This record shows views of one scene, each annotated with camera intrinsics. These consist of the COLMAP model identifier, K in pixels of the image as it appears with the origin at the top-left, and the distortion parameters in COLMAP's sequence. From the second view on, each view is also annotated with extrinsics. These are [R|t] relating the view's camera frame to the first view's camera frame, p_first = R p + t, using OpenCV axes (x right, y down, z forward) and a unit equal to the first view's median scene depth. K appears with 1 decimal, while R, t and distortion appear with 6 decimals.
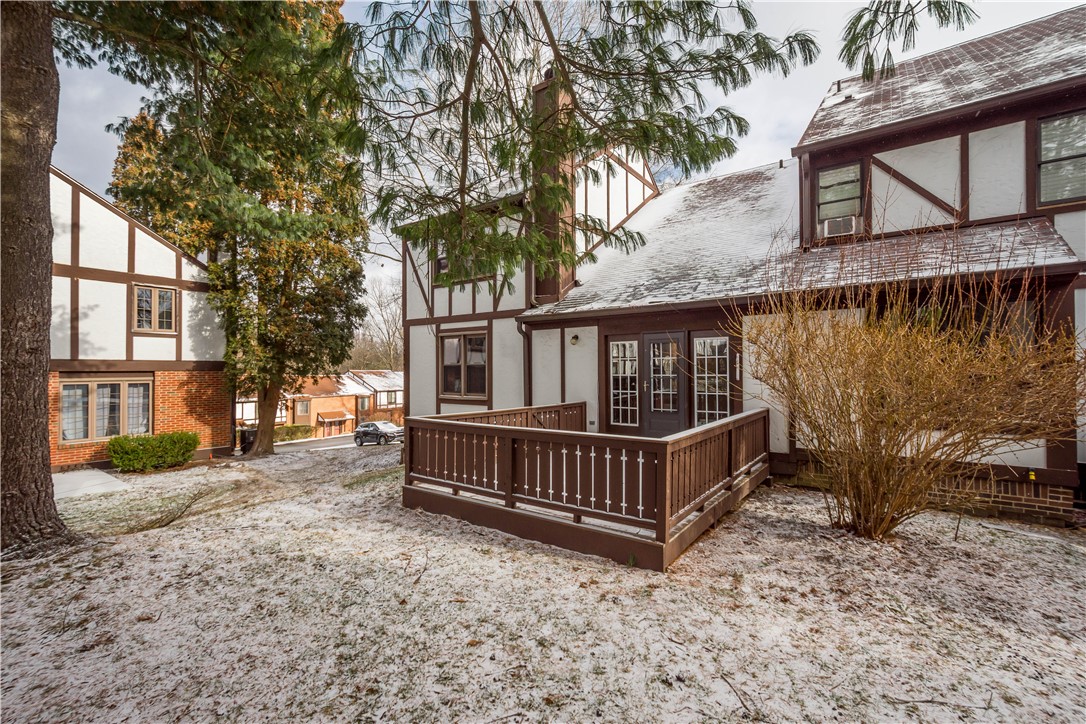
lens RADIAL K [[473.6, 0, 544.9], [0, 473.6, 363.9], [0, 0, 1]] dist [0.004132, -0.000010]
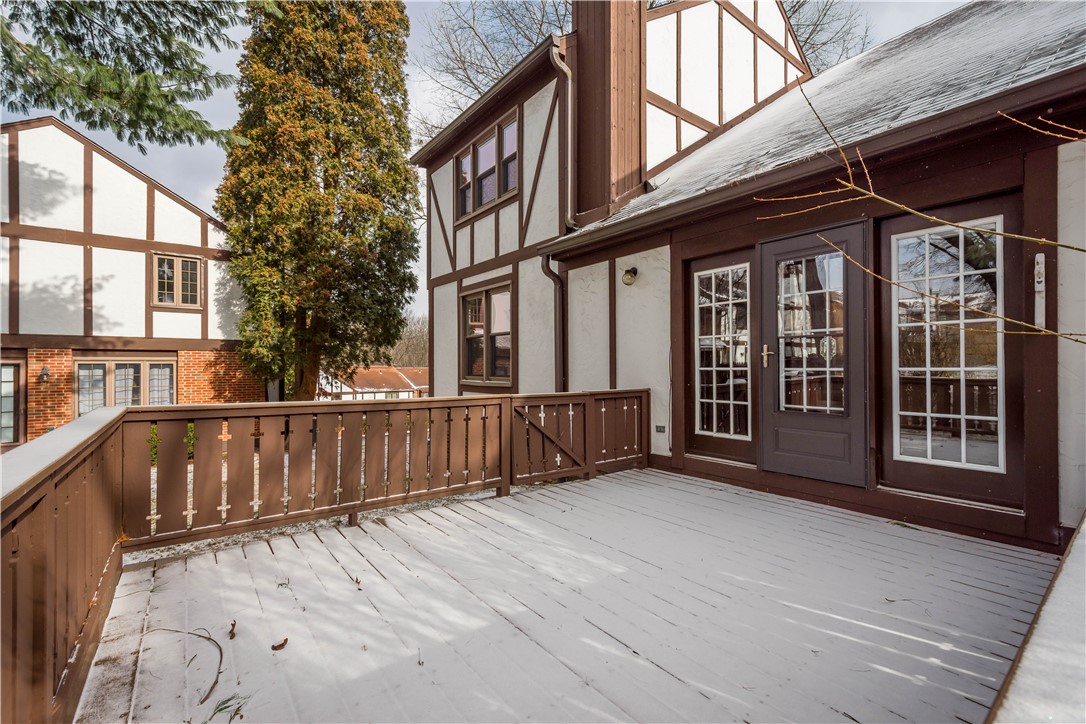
lens RADIAL K [[473.6, 0, 544.9], [0, 473.6, 363.9], [0, 0, 1]] dist [0.004132, -0.000010]
pose [[0.959017, 0.000529, -0.283349, 0.107037], [0.001654, 0.999971, 0.007466, 0.040263], [0.283345, -0.007629, 0.958988, 0.388398]]
